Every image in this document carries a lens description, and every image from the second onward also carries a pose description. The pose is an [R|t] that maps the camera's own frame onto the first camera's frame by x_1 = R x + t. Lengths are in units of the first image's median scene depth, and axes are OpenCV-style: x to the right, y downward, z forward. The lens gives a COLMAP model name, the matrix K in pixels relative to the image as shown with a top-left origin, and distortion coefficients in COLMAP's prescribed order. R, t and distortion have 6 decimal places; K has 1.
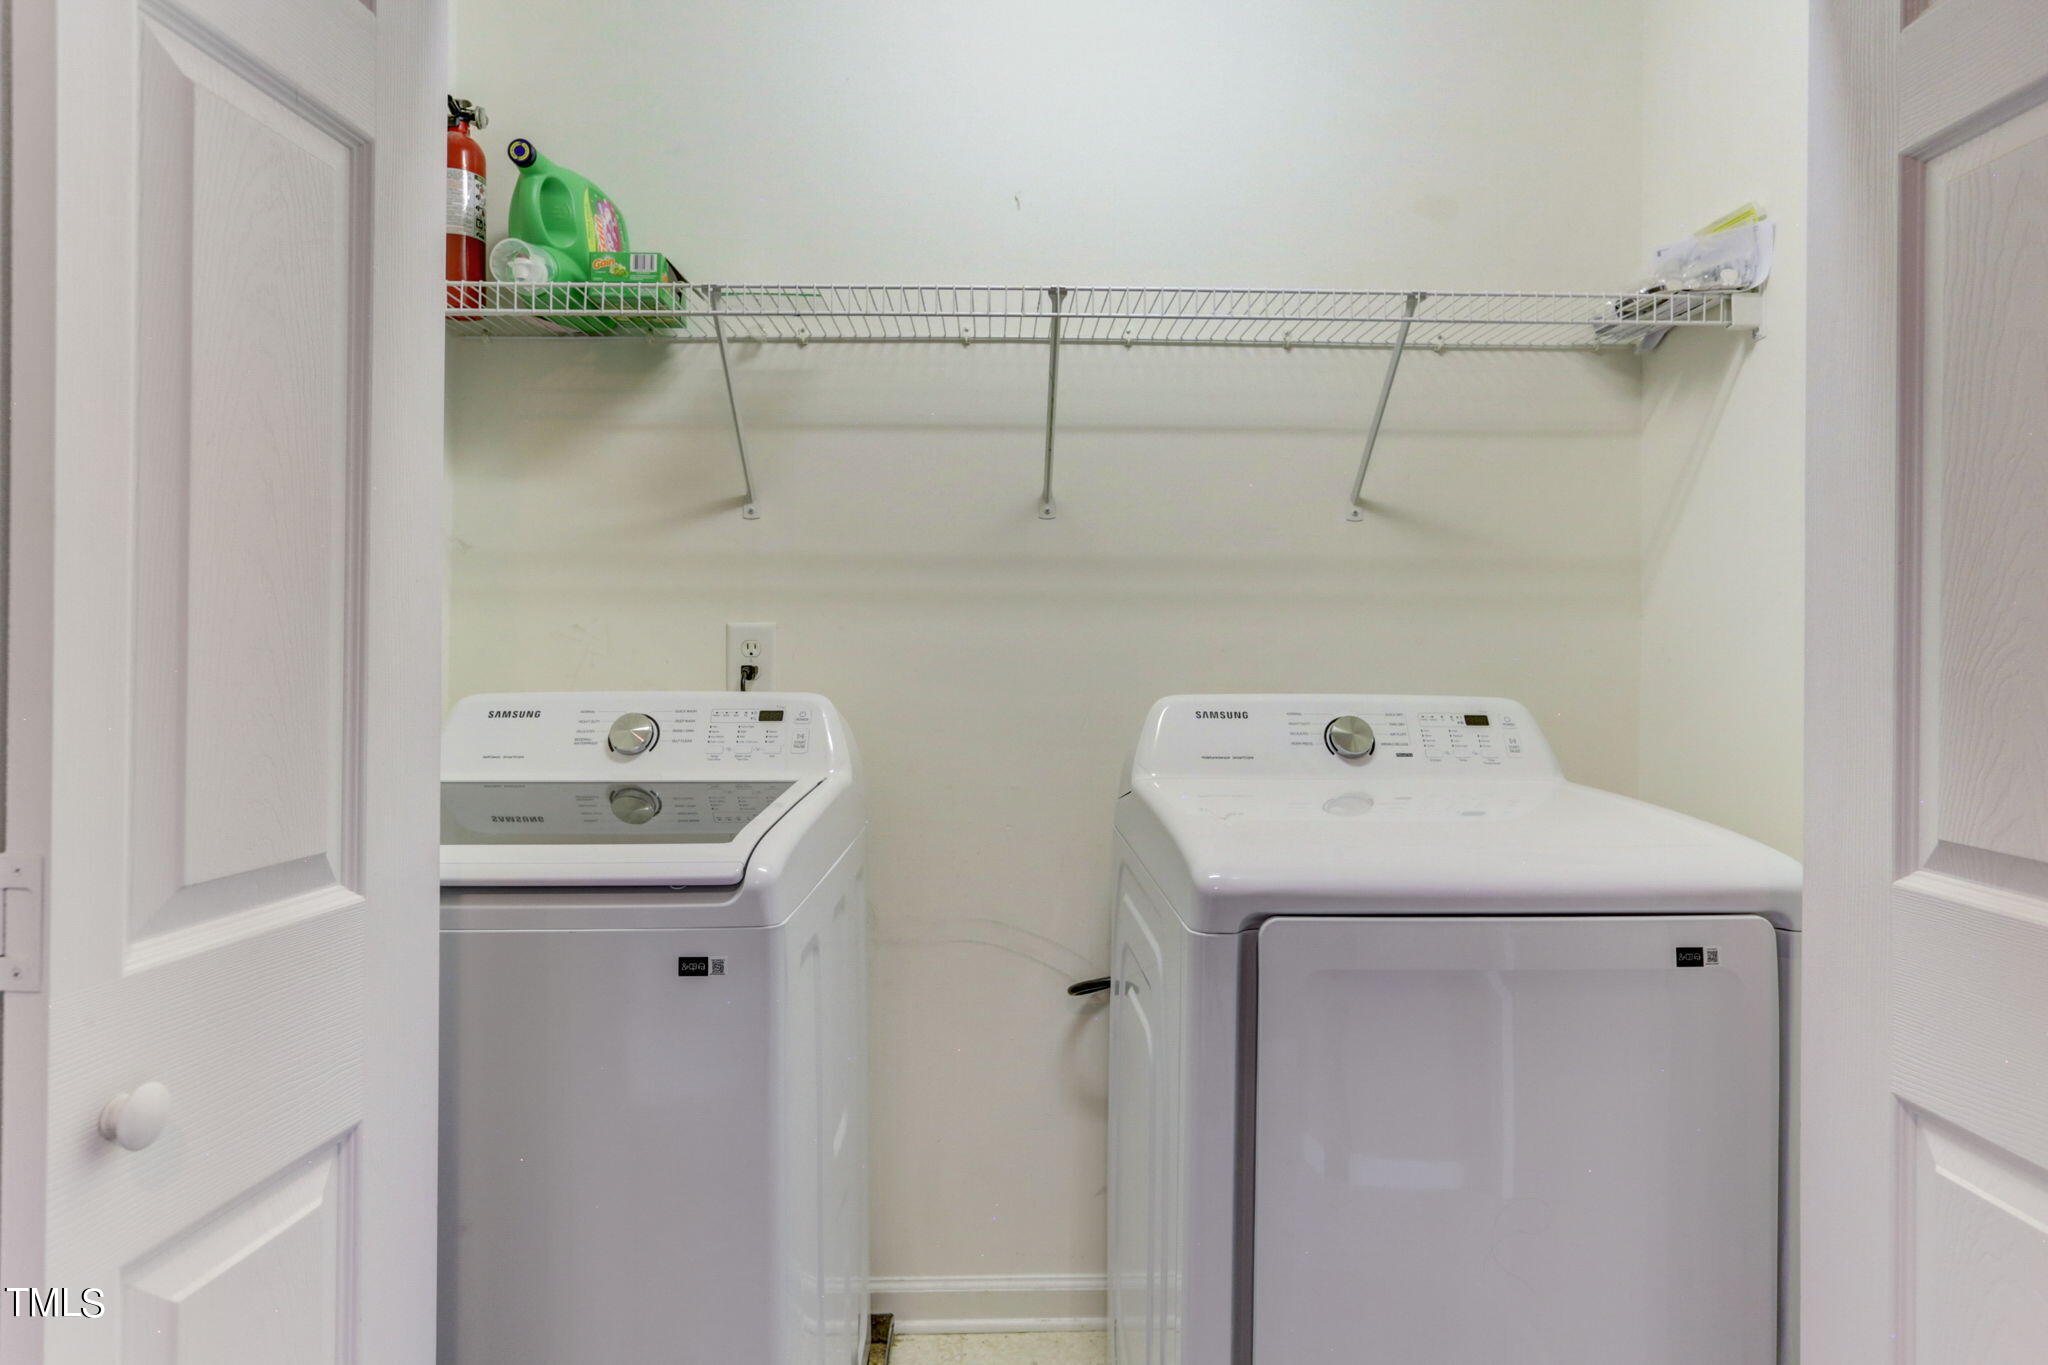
lens RADIAL K [[1156.3, 0, 1026.9], [0, 1156.3, 642.2], [0, 0, 1]] dist [-0.042570, 0.042685]
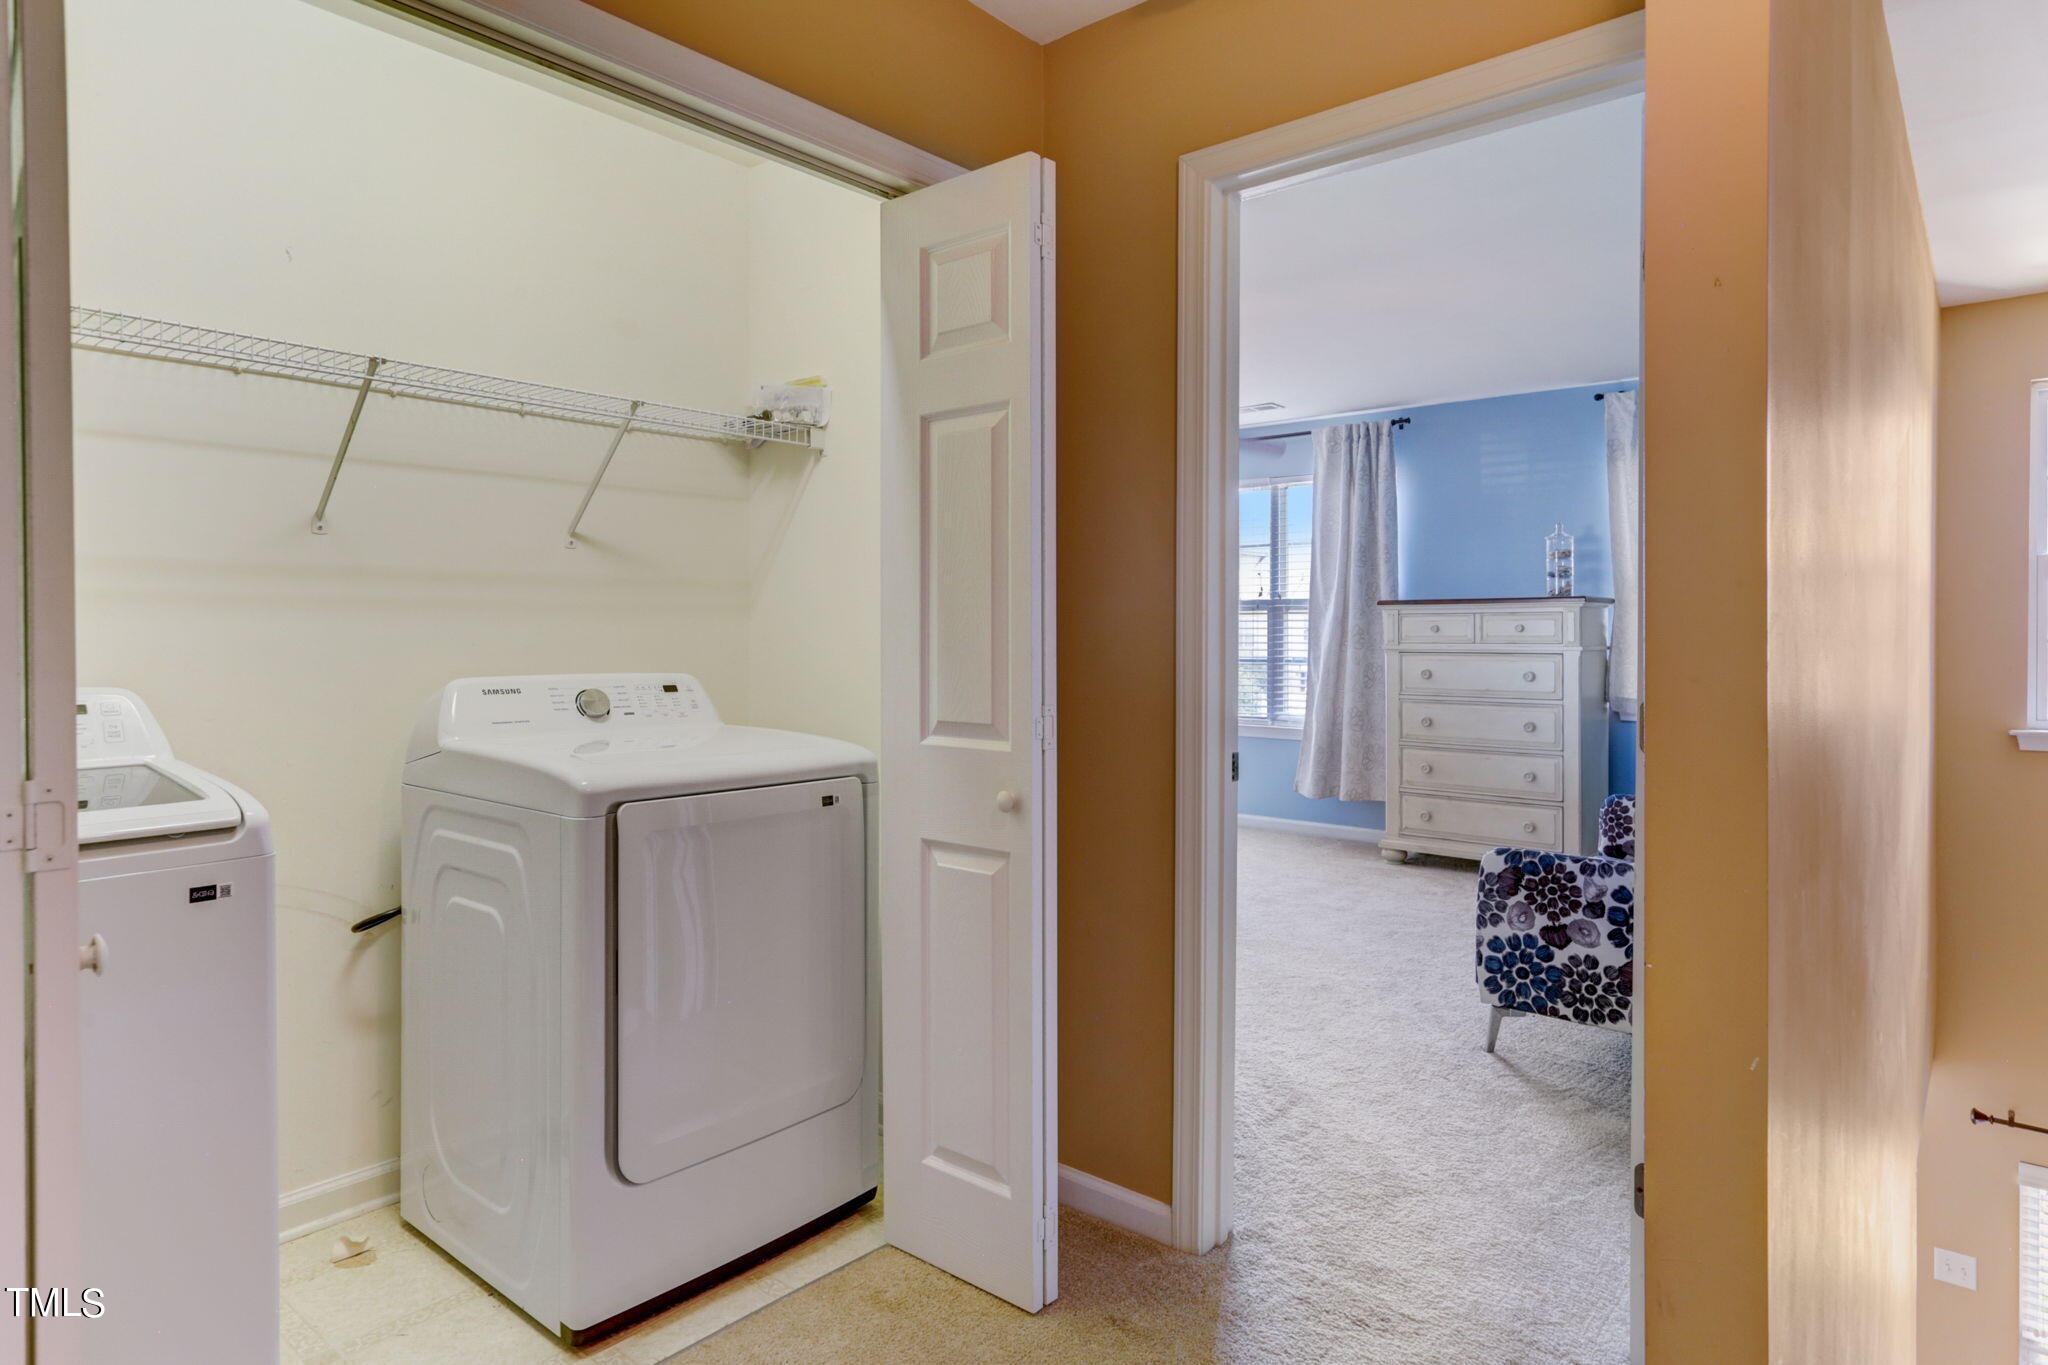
lens RADIAL K [[942.4, 0, 1025.9], [0, 942.4, 648.1], [0, 0, 1]] dist [-0.036215, 0.024697]
pose [[0.673702, -0.014494, 0.738861, -0.217824], [0.006251, 0.999884, 0.013915, 0.000963], [-0.738976, -0.004756, 0.673715, -0.182652]]
